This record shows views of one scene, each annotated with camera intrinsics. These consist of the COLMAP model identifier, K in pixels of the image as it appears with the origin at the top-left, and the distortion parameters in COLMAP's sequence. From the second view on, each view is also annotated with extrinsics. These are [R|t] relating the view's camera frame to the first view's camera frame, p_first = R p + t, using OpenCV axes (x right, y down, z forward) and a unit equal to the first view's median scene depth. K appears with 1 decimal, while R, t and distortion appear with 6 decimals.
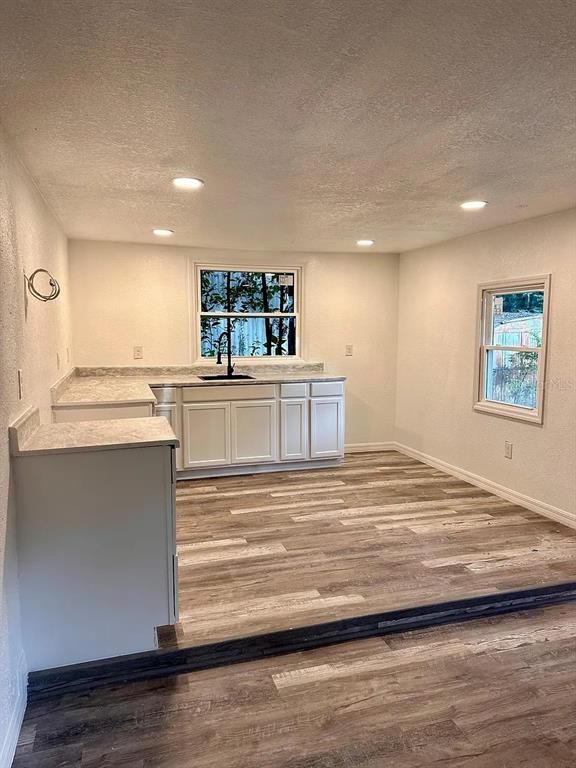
lens RADIAL K [[533.6, 0, 287.0], [0, 533.6, 381.7], [0, 0, 1]] dist [0.054064, -0.013466]
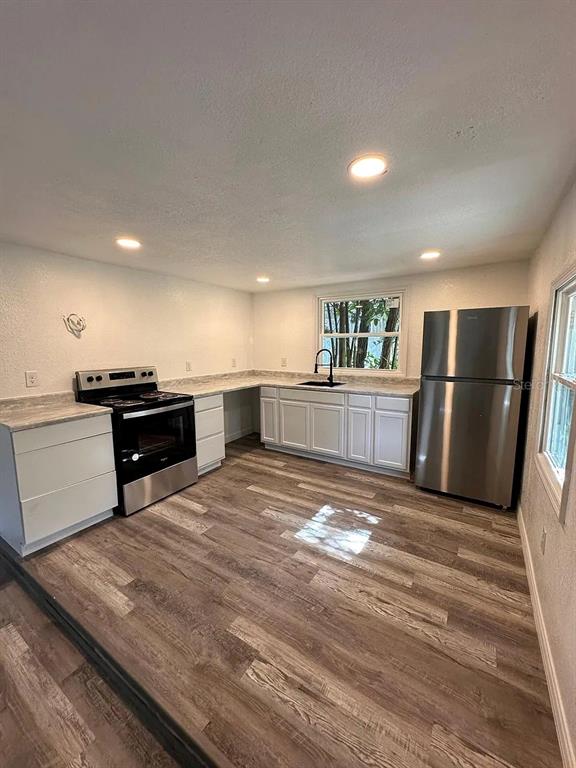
lens RADIAL K [[307.0, 0, 283.2], [0, 307.0, 384.3], [0, 0, 1]] dist [-0.003995, 0.001730]
pose [[0.656916, 0.092038, -0.748325, 0.471261], [-0.074570, 0.995586, 0.056989, -0.052344], [0.750268, 0.018366, 0.660879, 0.541260]]
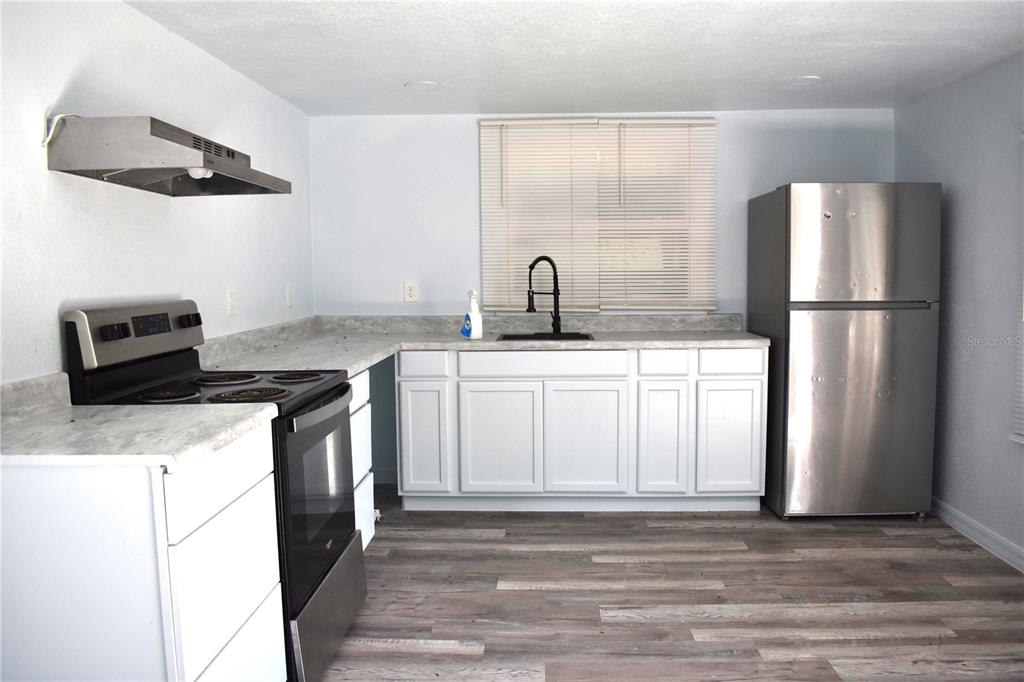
lens RADIAL K [[800.7, 0, 513.0], [0, 800.7, 337.0], [0, 0, 1]] dist [-0.113643, 0.025367]
pose [[0.943982, 0.018449, -0.329482, 0.159339], [-0.025272, 0.999545, -0.016438, 0.009152], [0.329029, 0.023844, 0.944019, 0.244733]]
